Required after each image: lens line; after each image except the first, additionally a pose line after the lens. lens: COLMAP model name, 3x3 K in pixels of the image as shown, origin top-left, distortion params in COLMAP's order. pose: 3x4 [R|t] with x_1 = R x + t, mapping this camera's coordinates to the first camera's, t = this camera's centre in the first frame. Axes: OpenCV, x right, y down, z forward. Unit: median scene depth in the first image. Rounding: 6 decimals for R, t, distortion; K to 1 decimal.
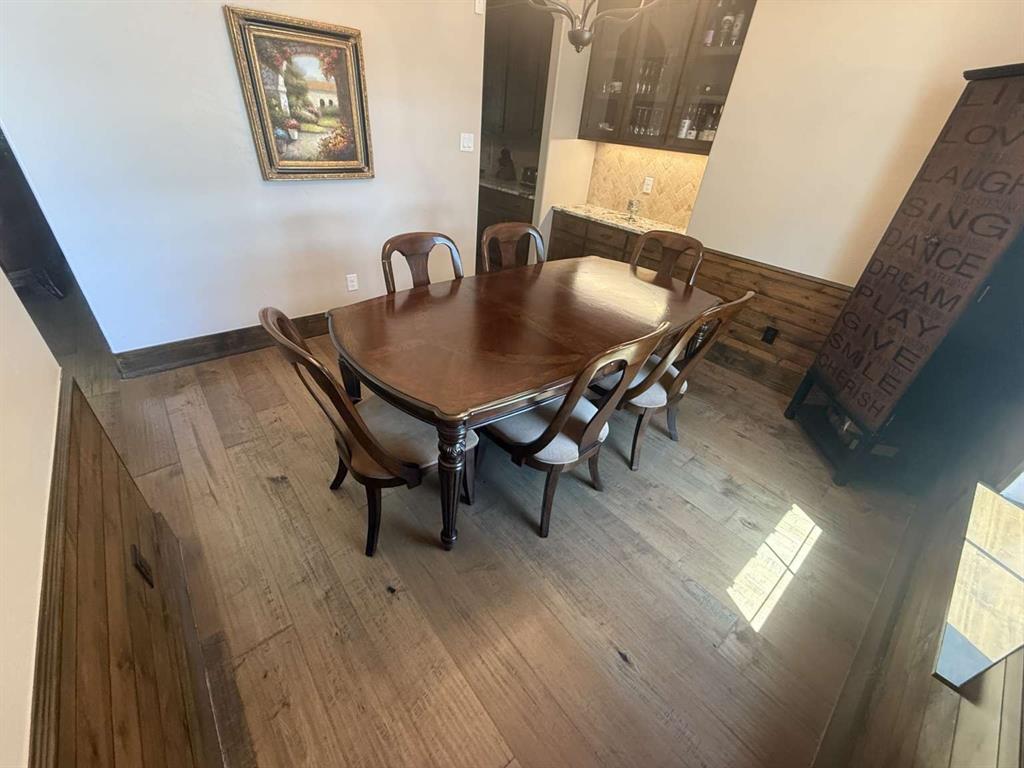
lens RADIAL K [[407.9, 0, 509.8], [0, 407.9, 387.1], [0, 0, 1]] dist [-0.004468, -0.000391]
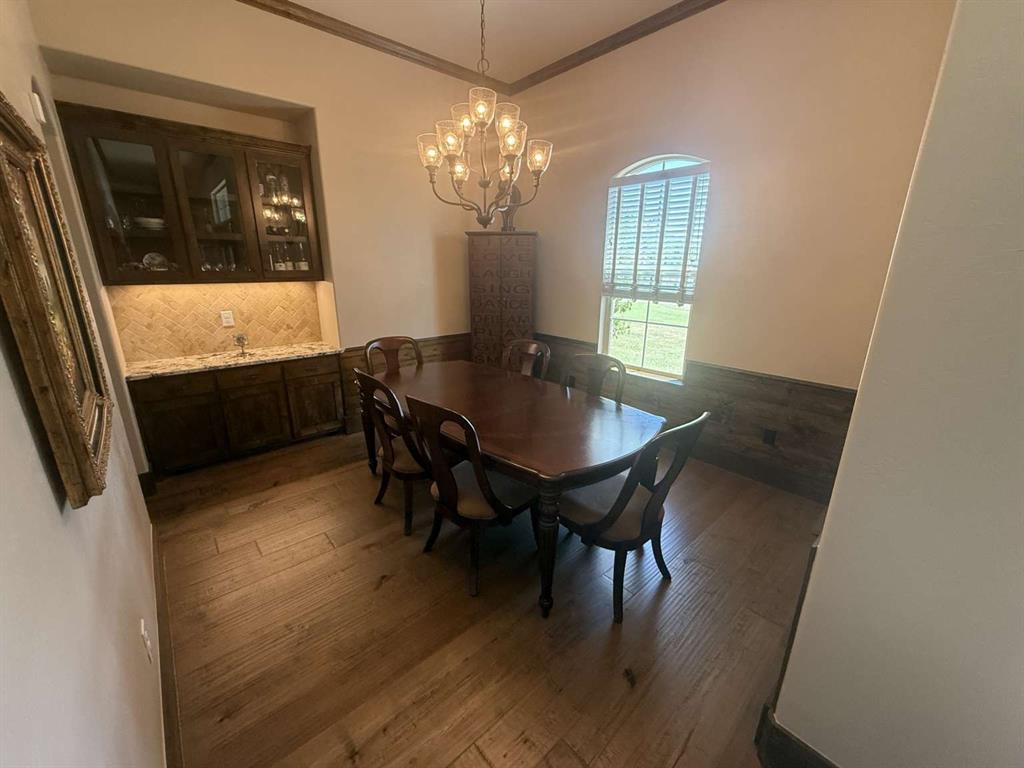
lens RADIAL K [[407.9, 0, 510.3], [0, 407.9, 379.6], [0, 0, 1]] dist [-0.004468, -0.000391]
pose [[-0.025025, -0.351438, 0.935877, -0.603066], [0.542494, 0.781562, 0.307996, -0.342348], [-0.839687, 0.515415, 0.171095, 0.403160]]
